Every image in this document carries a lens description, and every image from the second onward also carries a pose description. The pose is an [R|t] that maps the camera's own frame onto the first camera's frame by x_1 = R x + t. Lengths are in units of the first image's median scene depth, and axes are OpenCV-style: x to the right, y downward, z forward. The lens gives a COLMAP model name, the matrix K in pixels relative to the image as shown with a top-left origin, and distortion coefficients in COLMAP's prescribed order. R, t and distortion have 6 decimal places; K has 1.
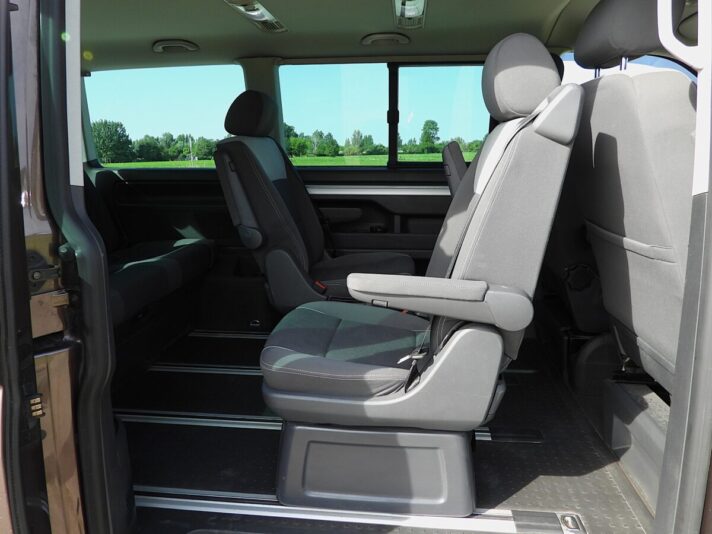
lens RADIAL K [[505.1, 0, 356.0], [0, 505.1, 267.0], [0, 0, 1]] dist [-0.000473, -0.000003]
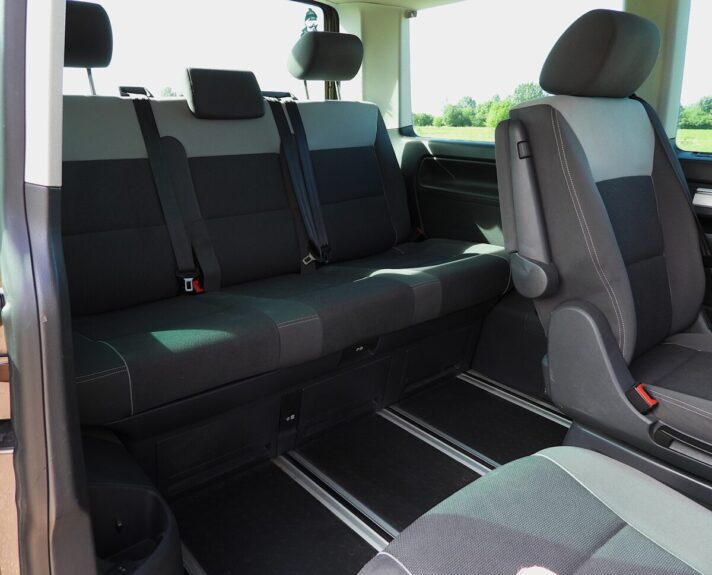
lens RADIAL K [[530.2, 0, 356.0], [0, 530.2, 287.5], [0, 0, 1]] dist [-0.005201, -0.001359]
pose [[0.718618, 0.237841, -0.653467, 0.038001], [-0.179452, 0.971291, 0.156176, -0.088689], [0.671852, 0.005035, 0.740668, 0.357341]]
